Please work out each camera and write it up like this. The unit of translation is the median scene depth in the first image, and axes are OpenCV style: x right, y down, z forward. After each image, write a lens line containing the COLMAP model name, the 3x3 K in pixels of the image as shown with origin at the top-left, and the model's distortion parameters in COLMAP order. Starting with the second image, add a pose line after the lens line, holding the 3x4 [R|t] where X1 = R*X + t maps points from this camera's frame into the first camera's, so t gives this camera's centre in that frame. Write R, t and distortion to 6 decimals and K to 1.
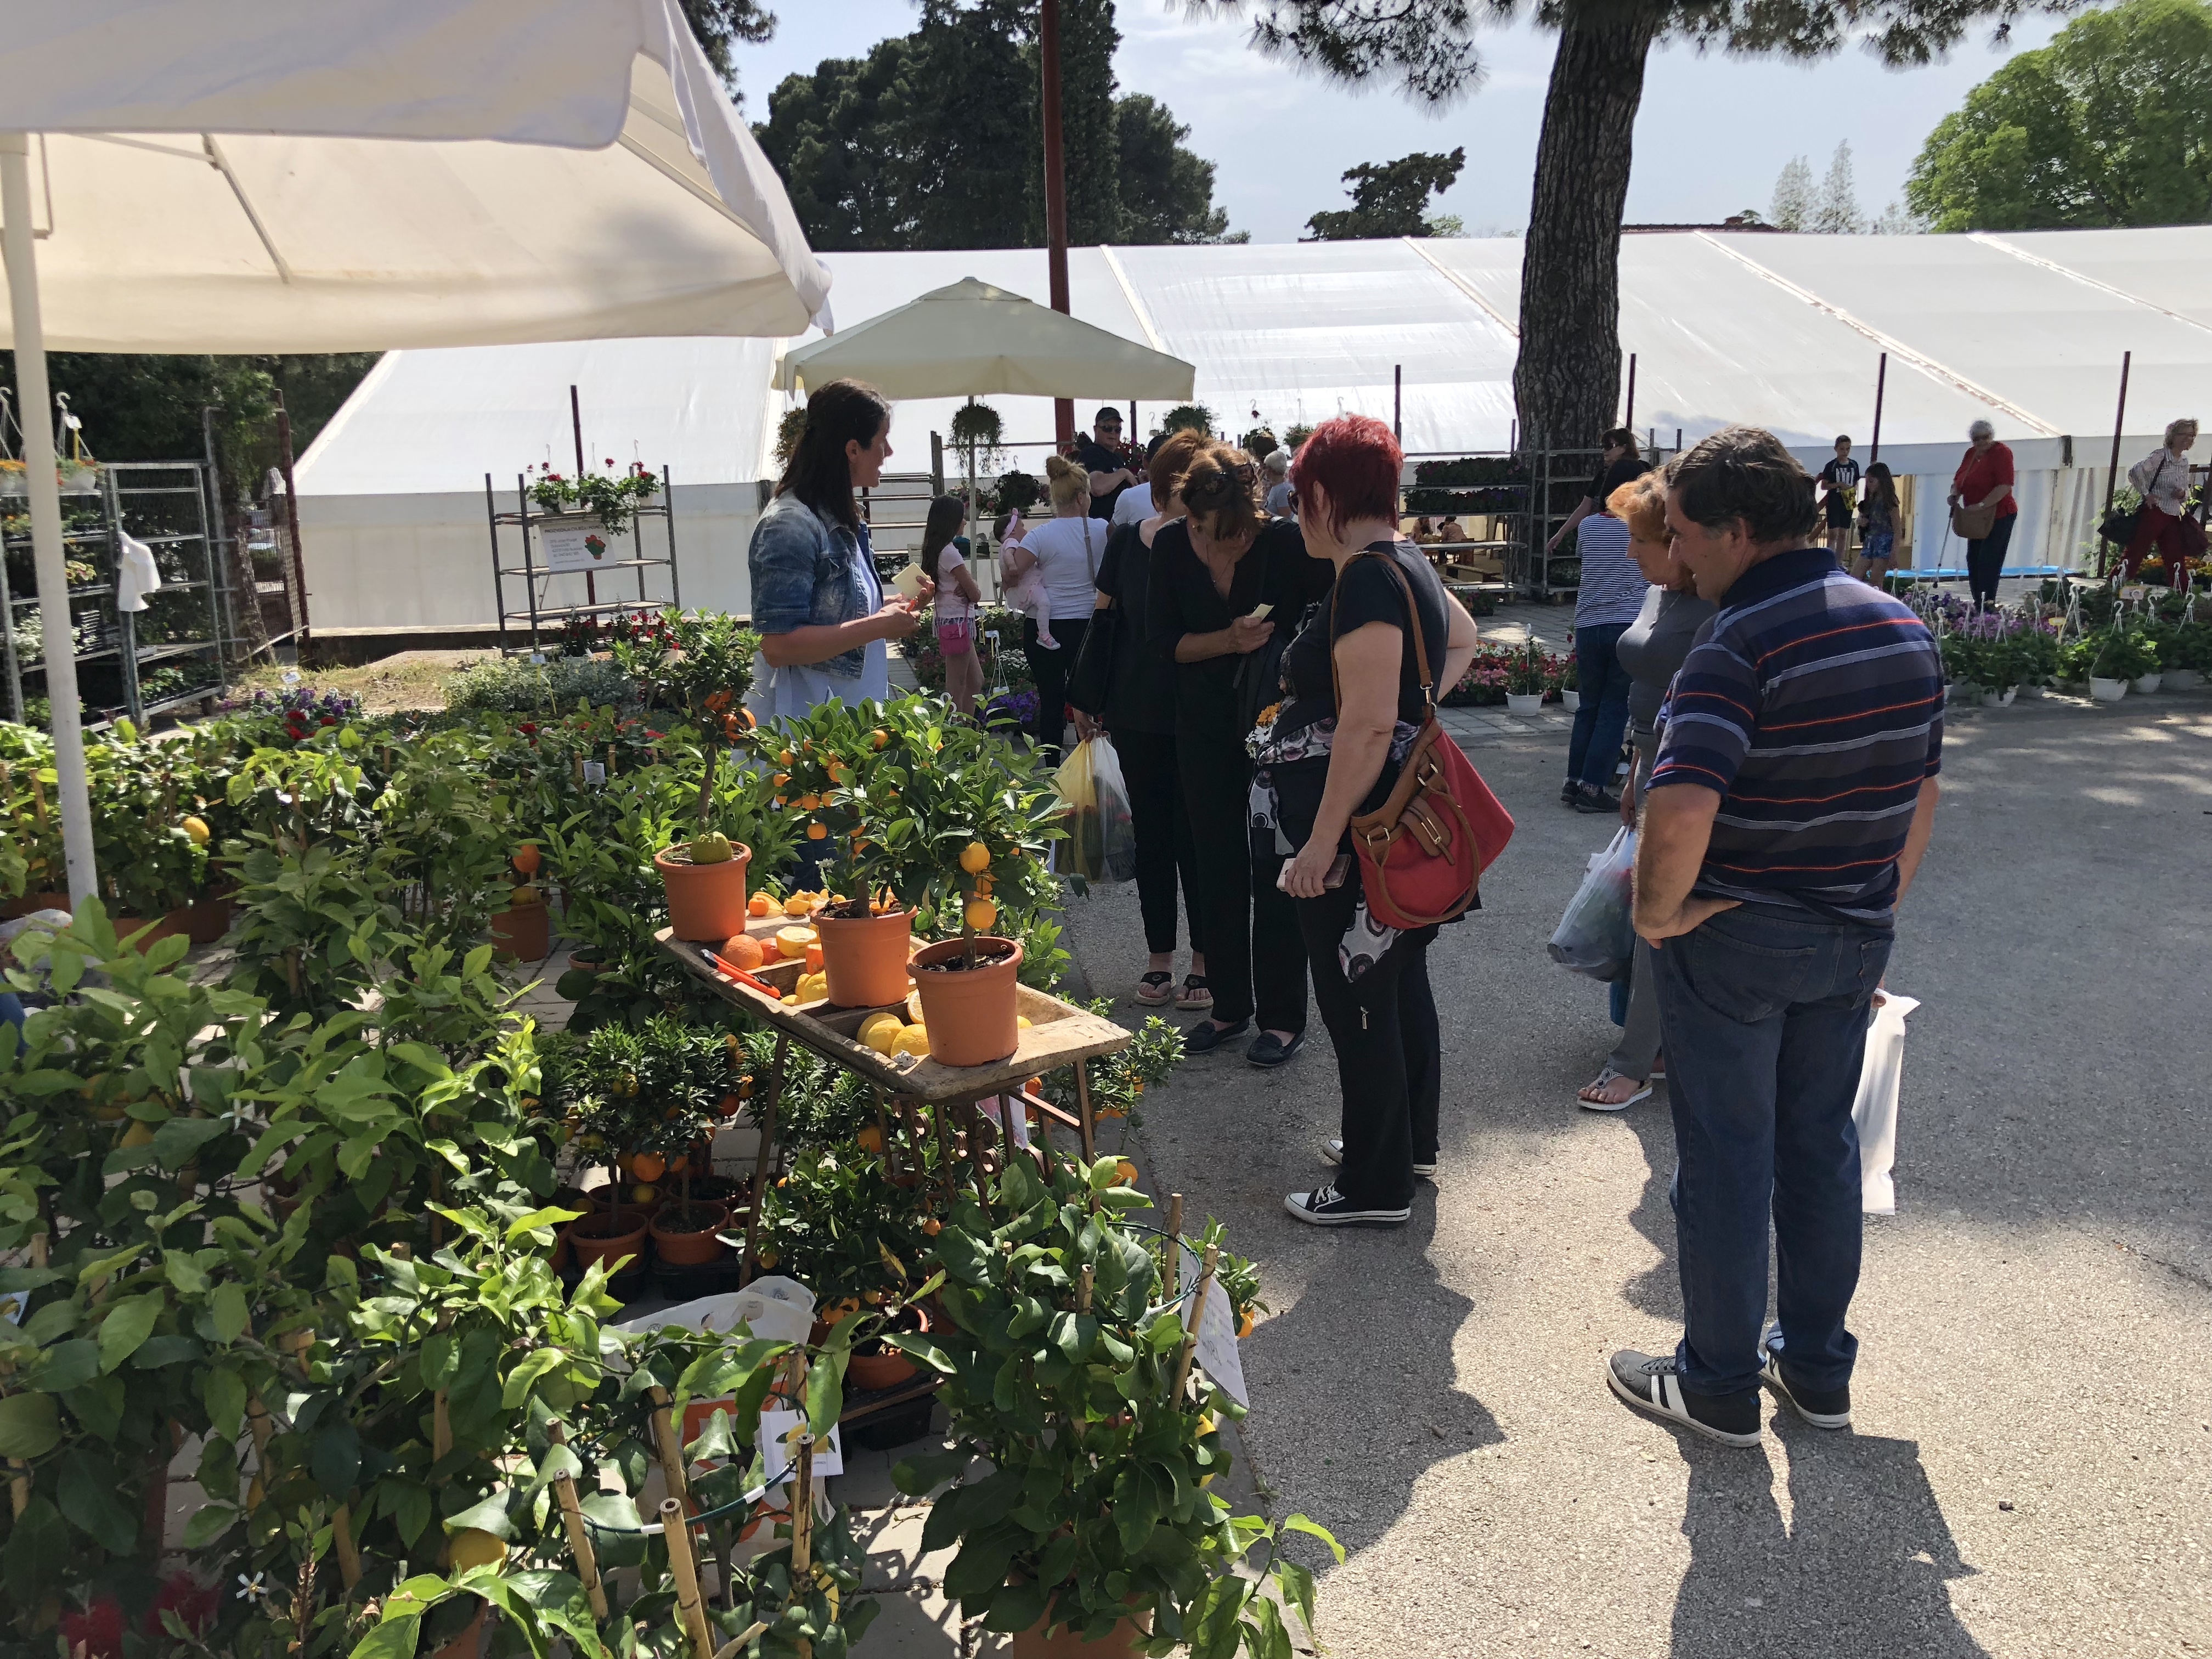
lens RADIAL K [[1826.4, 0, 1106.1], [0, 1826.4, 886.8], [0, 0, 1]] dist [0.026088, -0.012088]
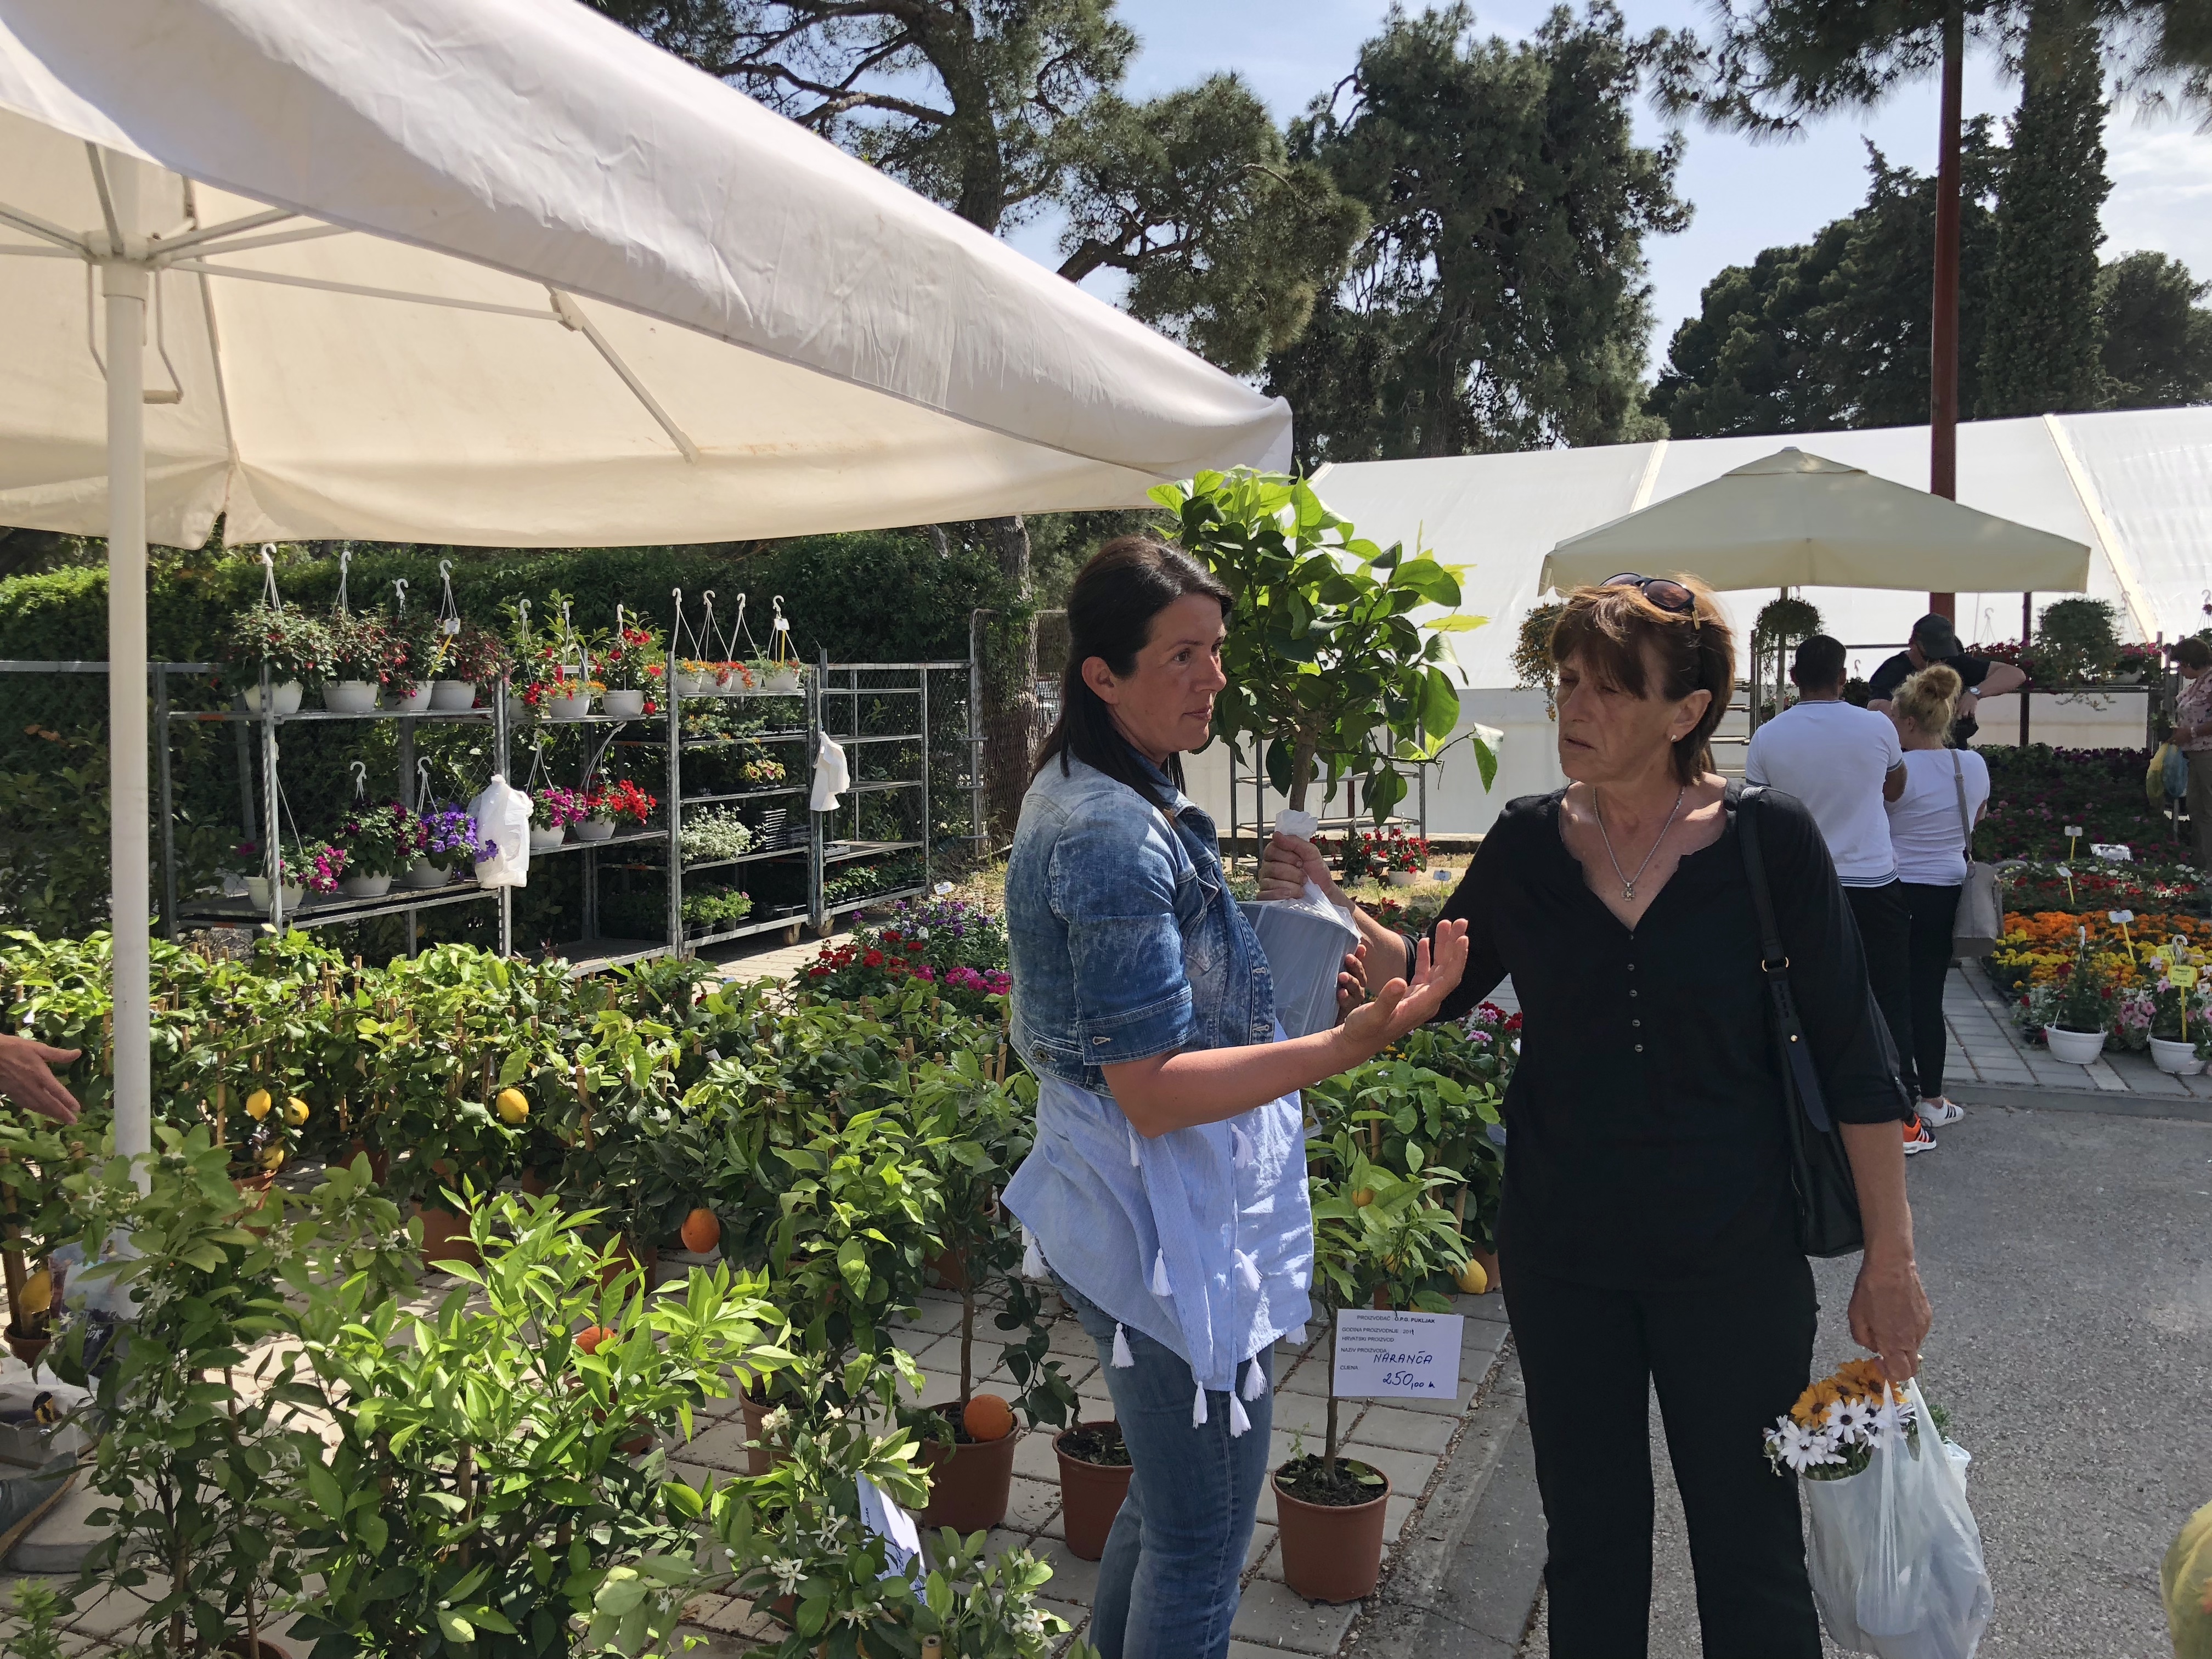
lens RADIAL K [[1826.4, 0, 1106.1], [0, 1826.4, 886.8], [0, 0, 1]] dist [0.026088, -0.012088]
pose [[0.881605, 0.067719, -0.467106, 0.051502], [-0.115733, 0.990457, -0.074838, -0.040015], [0.457580, 0.120037, 0.881029, 0.155157]]
